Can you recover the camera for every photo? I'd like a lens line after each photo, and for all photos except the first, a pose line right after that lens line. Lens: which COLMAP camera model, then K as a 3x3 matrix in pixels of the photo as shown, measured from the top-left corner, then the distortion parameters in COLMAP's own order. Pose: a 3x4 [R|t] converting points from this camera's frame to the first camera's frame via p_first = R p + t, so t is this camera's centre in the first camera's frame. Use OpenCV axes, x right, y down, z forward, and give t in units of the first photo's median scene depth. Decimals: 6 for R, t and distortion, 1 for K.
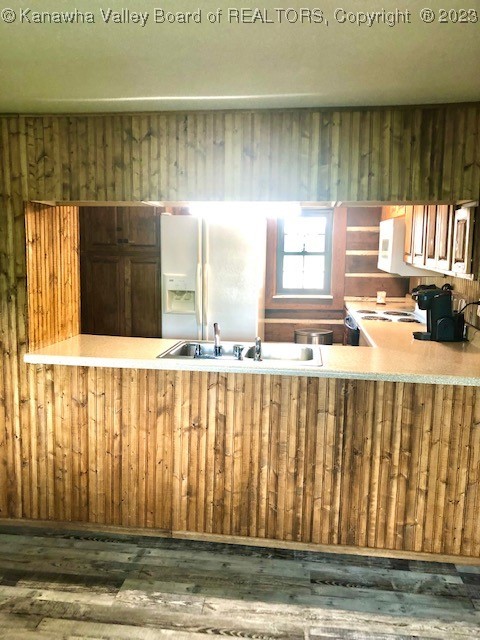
lens RADIAL K [[530.7, 0, 238.5], [0, 530.7, 326.5], [0, 0, 1]] dist [0.033406, -0.033968]
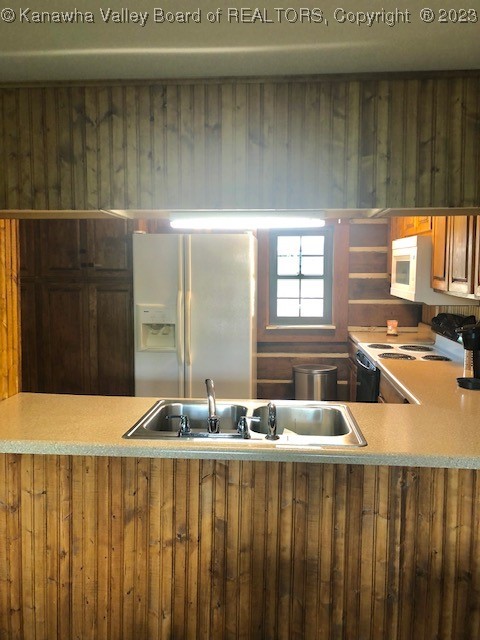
lens RADIAL K [[530.7, 0, 244.7], [0, 530.7, 315.4], [0, 0, 1]] dist [0.033406, -0.033968]
pose [[0.998346, -0.014511, 0.055628, -0.035038], [0.017763, 0.998134, -0.058415, -0.054829], [-0.054677, 0.059306, 0.996741, 0.304176]]
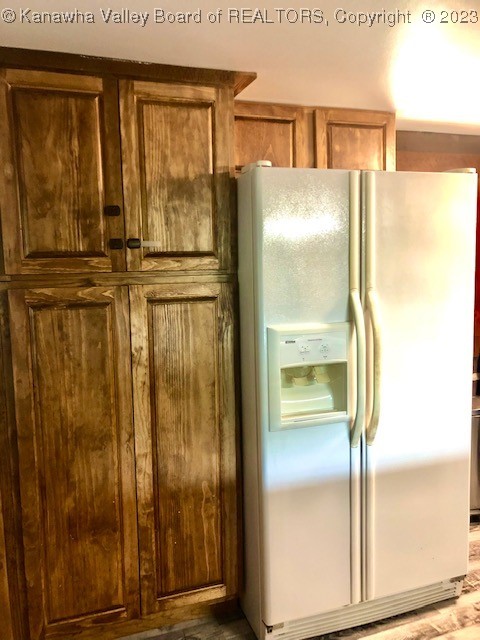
lens RADIAL K [[530.7, 0, 239.5], [0, 530.7, 322.5], [0, 0, 1]] dist [0.033406, -0.033968]
pose [[0.899789, -0.089338, 0.427081, -0.570324], [0.105295, 0.994345, -0.013839, -0.179419], [-0.423429, 0.057422, 0.904108, 1.219751]]
